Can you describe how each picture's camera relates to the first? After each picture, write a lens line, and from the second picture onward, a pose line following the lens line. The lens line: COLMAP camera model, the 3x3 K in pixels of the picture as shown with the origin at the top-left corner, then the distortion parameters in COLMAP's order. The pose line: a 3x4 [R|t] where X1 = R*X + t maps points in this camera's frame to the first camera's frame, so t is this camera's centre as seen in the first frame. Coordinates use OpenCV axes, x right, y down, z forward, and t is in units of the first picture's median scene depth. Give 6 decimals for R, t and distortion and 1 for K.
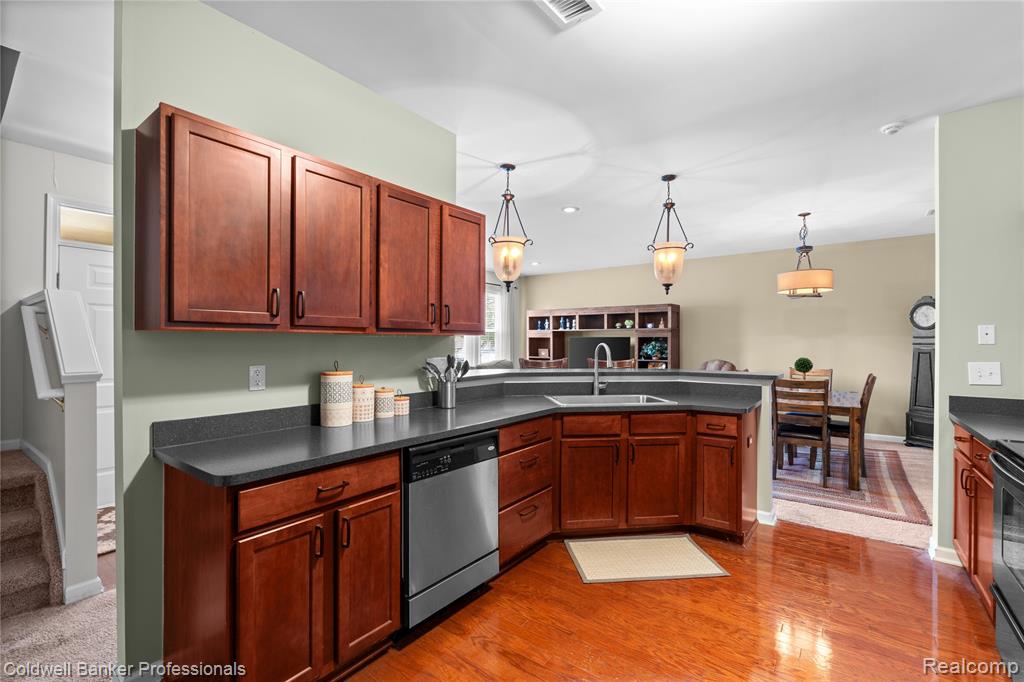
lens RADIAL K [[450.1, 0, 509.7], [0, 450.1, 339.8], [0, 0, 1]] dist [-0.000917, 0.000231]
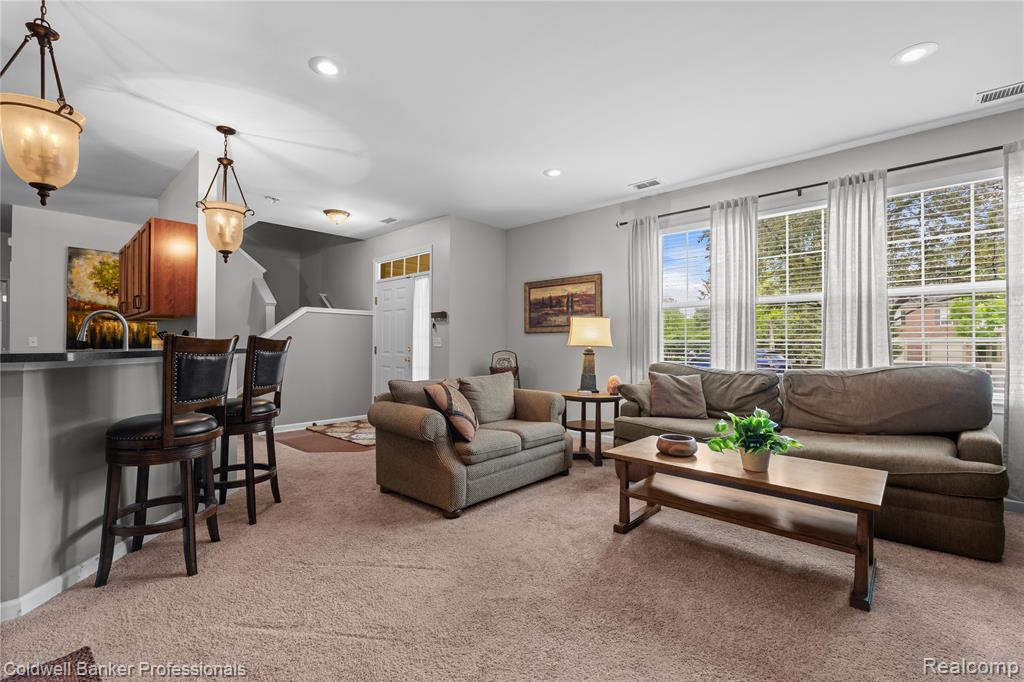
lens RADIAL K [[450.1, 0, 509.7], [0, 450.1, 339.8], [0, 0, 1]] dist [-0.000917, 0.000231]
pose [[-0.104427, -0.015595, -0.994410, 0.867648], [0.000799, 0.999875, -0.015764, 0.067081], [0.994532, -0.002441, -0.104401, 1.702608]]
